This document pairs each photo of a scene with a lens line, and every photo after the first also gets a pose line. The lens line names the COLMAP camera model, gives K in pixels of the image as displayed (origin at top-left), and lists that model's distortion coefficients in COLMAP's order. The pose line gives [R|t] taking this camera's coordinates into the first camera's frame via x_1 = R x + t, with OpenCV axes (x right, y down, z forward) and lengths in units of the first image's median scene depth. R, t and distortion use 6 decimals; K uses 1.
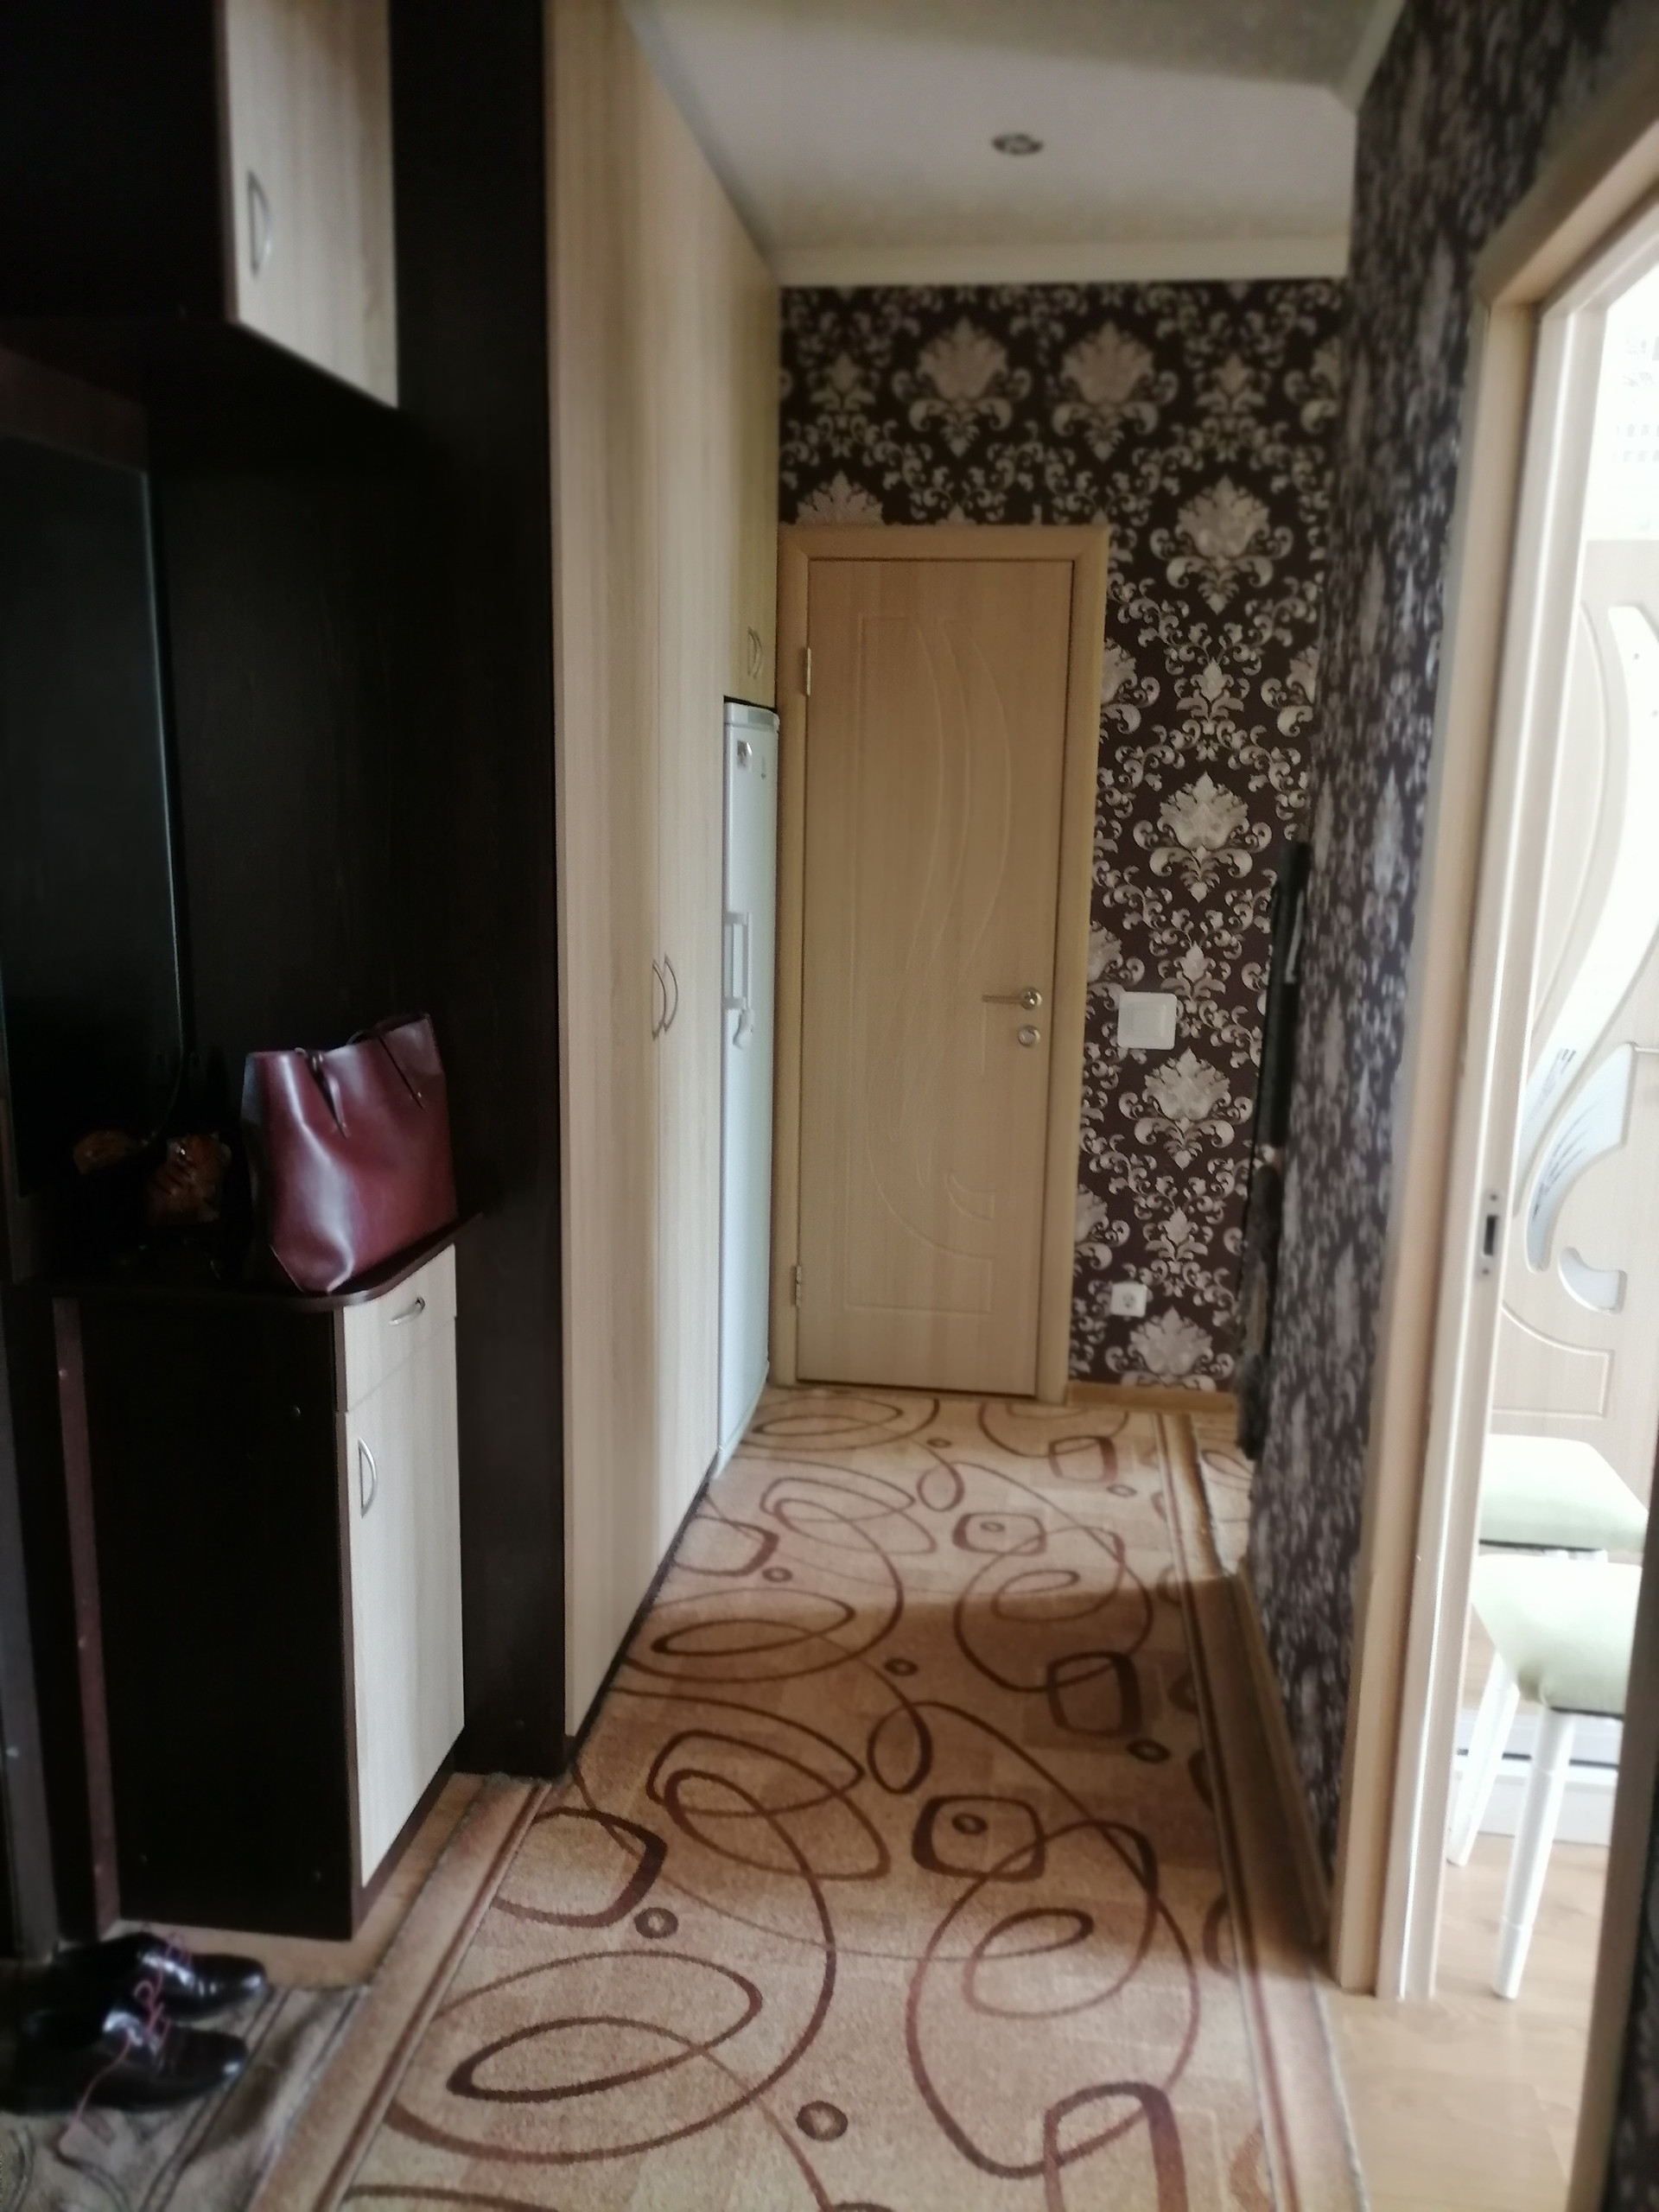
lens RADIAL K [[1659.4, 0, 844.5], [0, 1659.4, 1104.1], [0, 0, 1]] dist [0.035697, -0.011923]
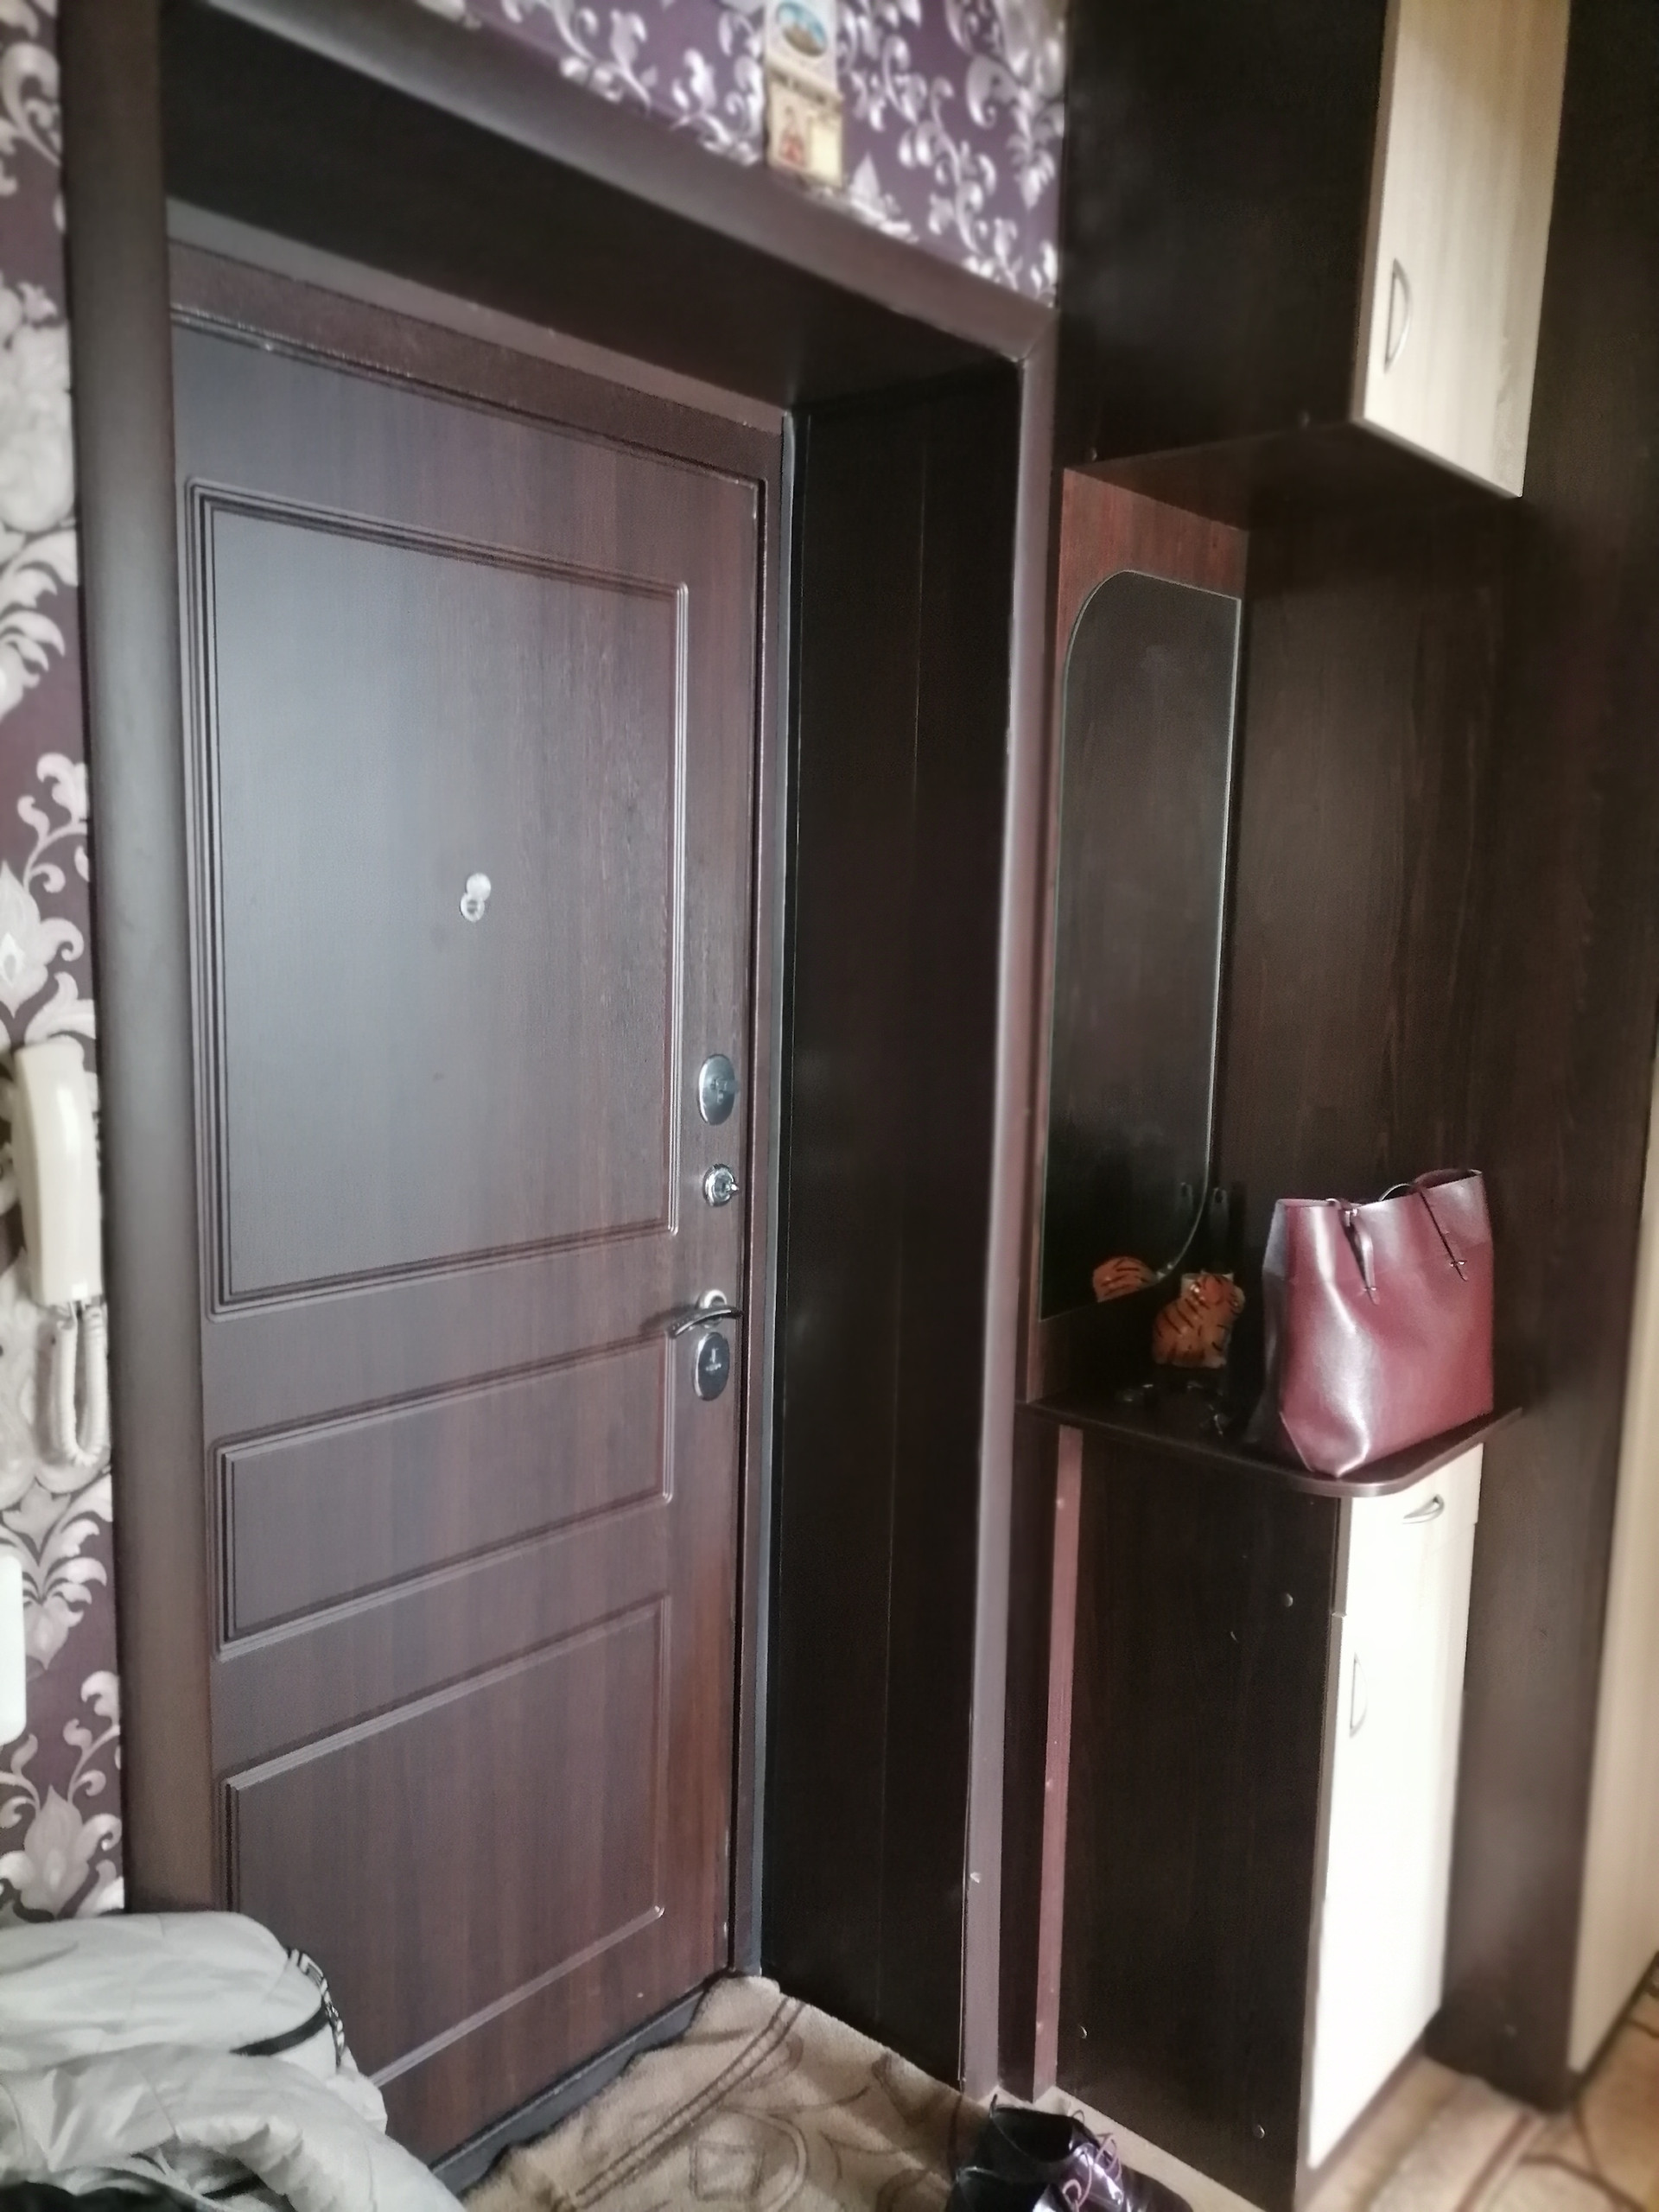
lens RADIAL K [[1659.4, 0, 829.0], [0, 1659.4, 1111.3], [0, 0, 1]] dist [0.035697, -0.011923]
pose [[0.826890, 0.079005, -0.556787, -0.051546], [-0.116595, 0.992654, -0.032304, -0.019010], [0.550145, 0.091631, 0.830027, 0.089146]]
